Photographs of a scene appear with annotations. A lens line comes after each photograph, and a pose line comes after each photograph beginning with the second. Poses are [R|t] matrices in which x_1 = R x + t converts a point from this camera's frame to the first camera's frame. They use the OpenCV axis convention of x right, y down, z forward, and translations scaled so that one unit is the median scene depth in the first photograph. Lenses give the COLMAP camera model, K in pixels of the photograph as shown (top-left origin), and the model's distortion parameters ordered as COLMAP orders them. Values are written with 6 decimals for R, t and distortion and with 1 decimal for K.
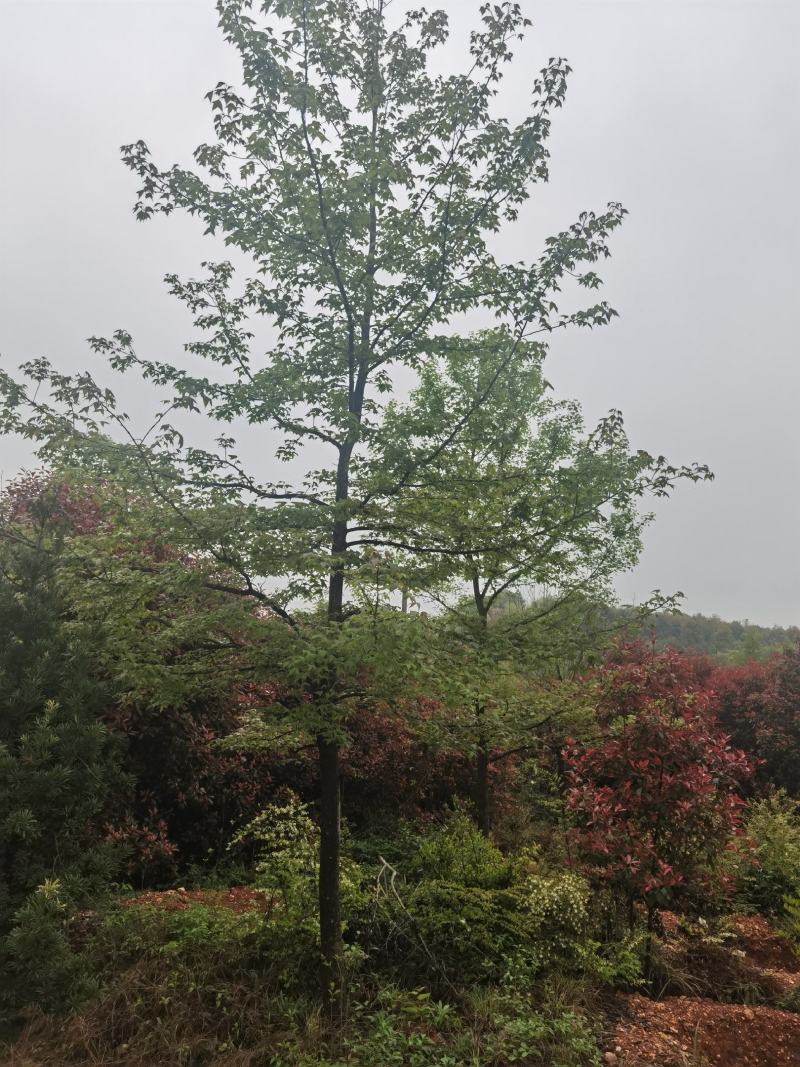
lens RADIAL K [[812.2, 0, 400.0], [0, 812.2, 533.5], [0, 0, 1]] dist [-0.000883, -0.000078]
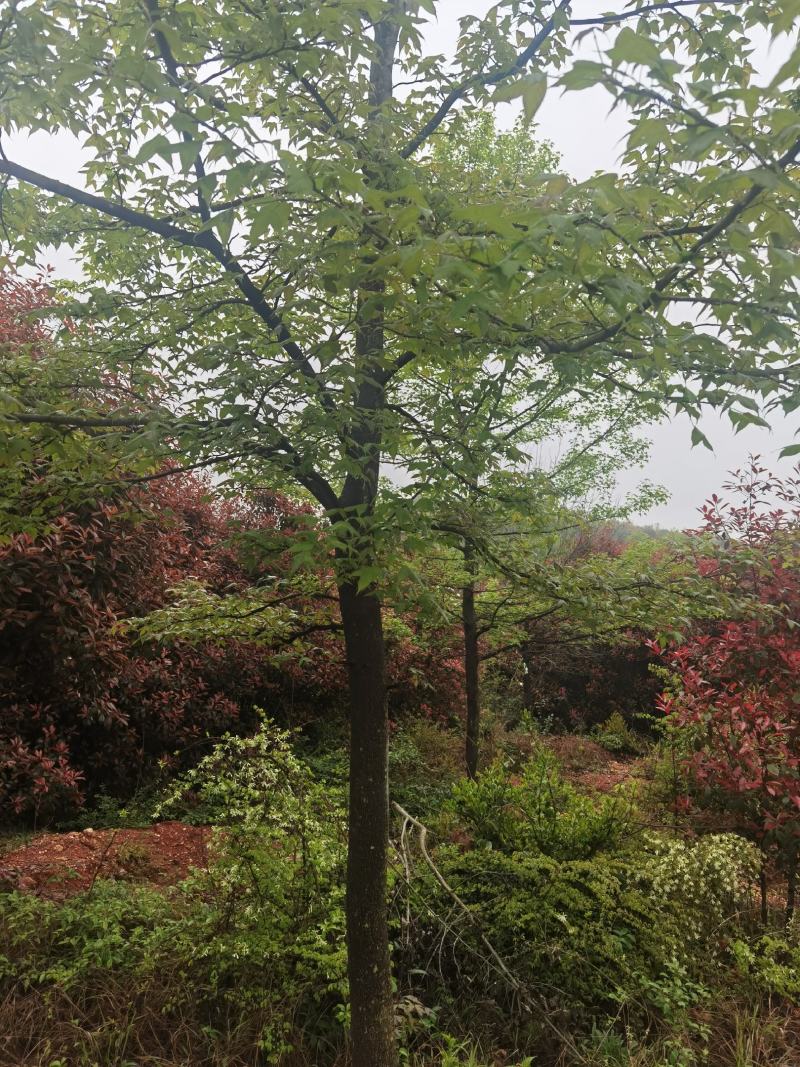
lens RADIAL K [[812.2, 0, 400.0], [0, 812.2, 533.5], [0, 0, 1]] dist [-0.000883, -0.000078]
pose [[0.994931, 0.001540, 0.100547, -0.093713], [-0.013065, 0.993387, 0.114068, 0.119968], [-0.099707, -0.114803, 0.988372, 0.419012]]
